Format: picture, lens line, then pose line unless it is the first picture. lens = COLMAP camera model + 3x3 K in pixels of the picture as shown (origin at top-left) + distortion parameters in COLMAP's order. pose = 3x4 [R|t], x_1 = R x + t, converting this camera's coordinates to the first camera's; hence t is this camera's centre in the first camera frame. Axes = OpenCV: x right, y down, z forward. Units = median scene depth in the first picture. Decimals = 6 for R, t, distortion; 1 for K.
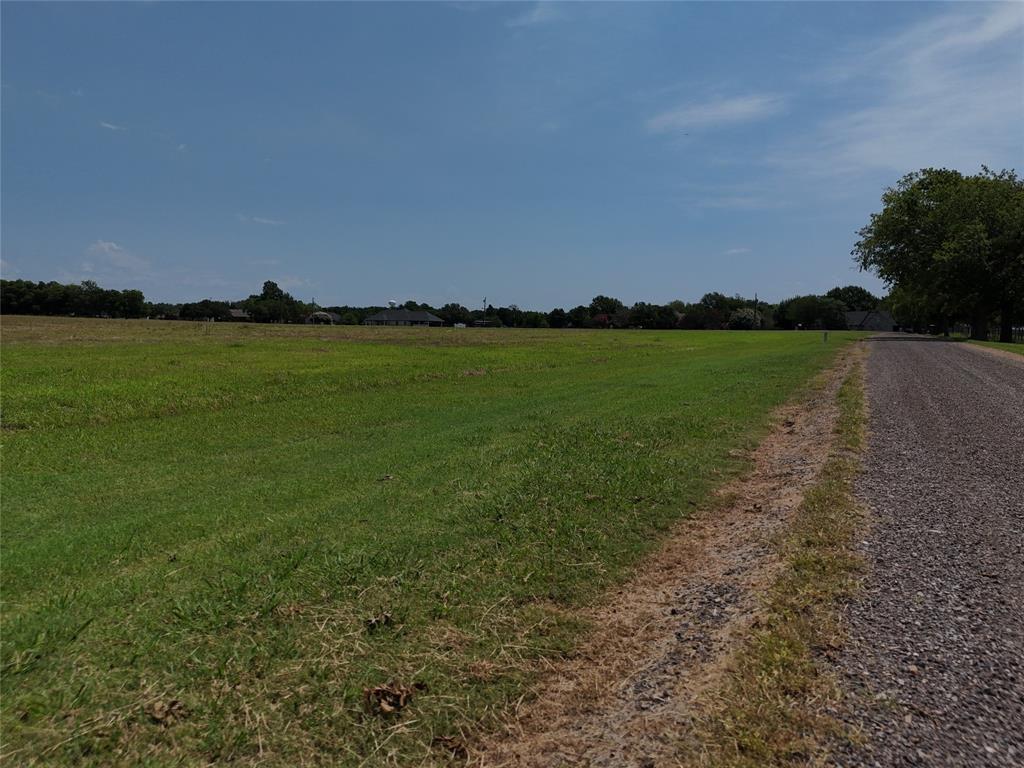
lens RADIAL K [[753.5, 0, 513.5], [0, 753.5, 389.2], [0, 0, 1]] dist [0.067821, -0.070939]
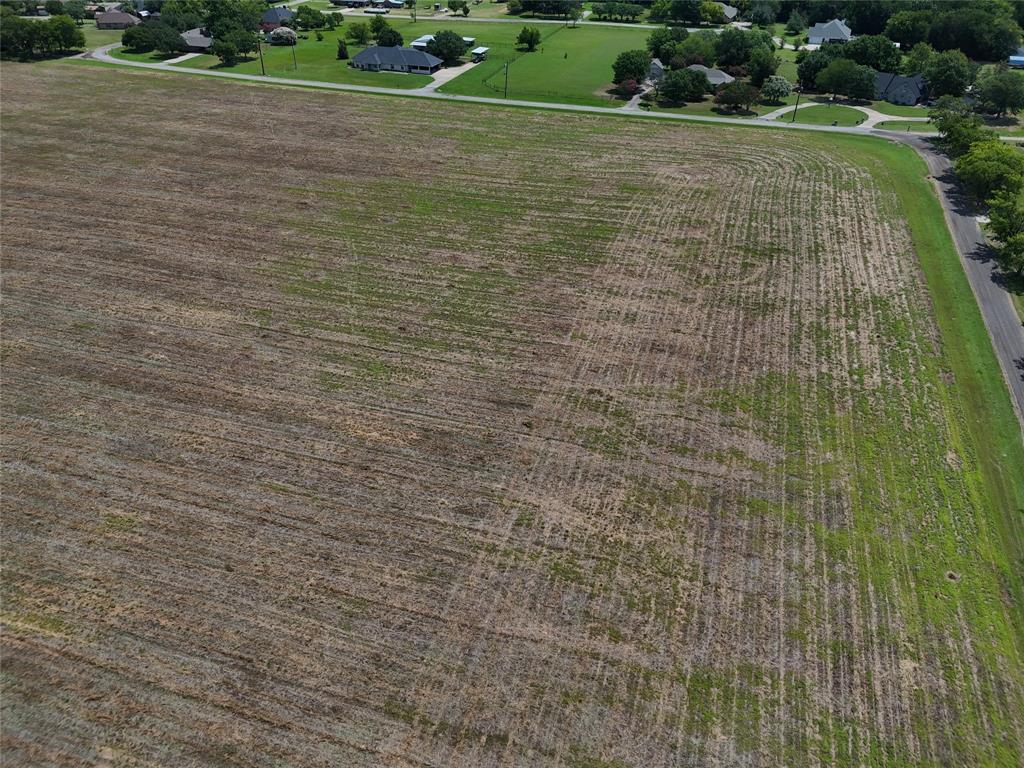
lens RADIAL K [[753.5, 0, 518.5], [0, 753.5, 392.5], [0, 0, 1]] dist [0.067821, -0.070939]
pose [[0.990317, -0.080490, 0.113109, -0.165292], [0.013698, 0.867441, 0.497352, -0.238995], [-0.138147, -0.490986, 0.860144, -0.000478]]
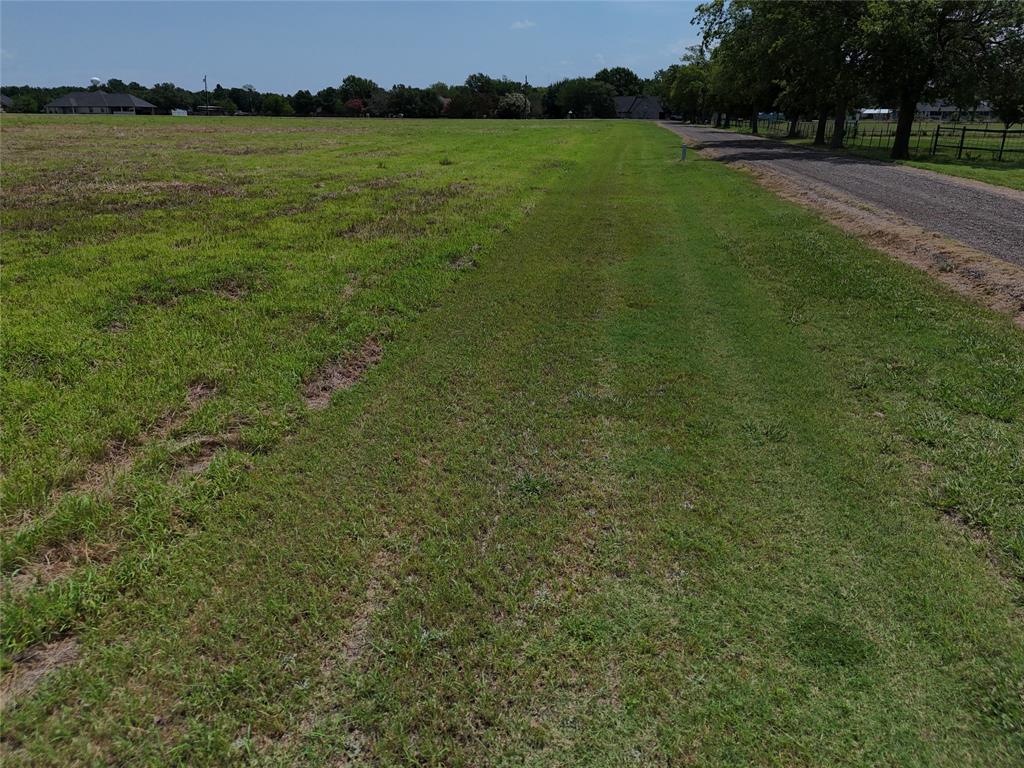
lens RADIAL K [[753.5, 0, 513.4], [0, 753.5, 380.0], [0, 0, 1]] dist [0.067821, -0.070939]
pose [[0.952963, -0.107699, 0.283307, 0.009826], [0.031704, 0.965031, 0.260212, -0.011488], [-0.301424, -0.238990, 0.923053, 0.077628]]
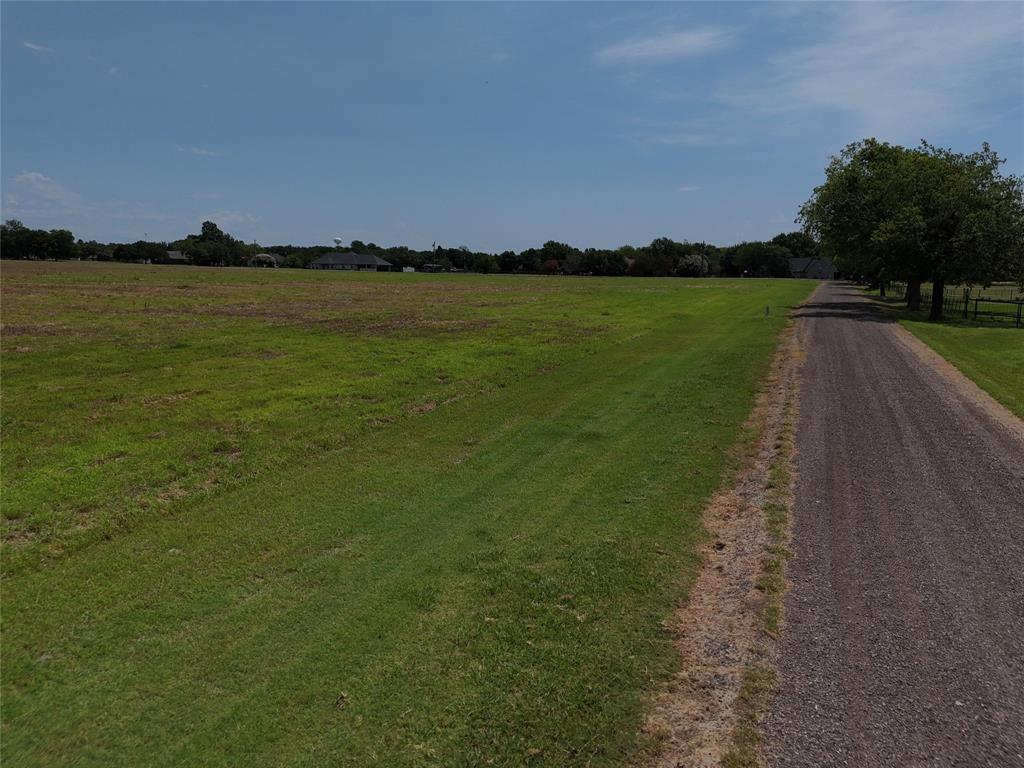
lens RADIAL K [[753.5, 0, 513.7], [0, 753.5, 388.3], [0, 0, 1]] dist [0.067821, -0.070939]
pose [[0.997858, -0.007773, 0.064952, 0.000185], [0.002575, 0.996813, 0.079729, -0.010154], [-0.065364, -0.079391, 0.994698, -0.001137]]
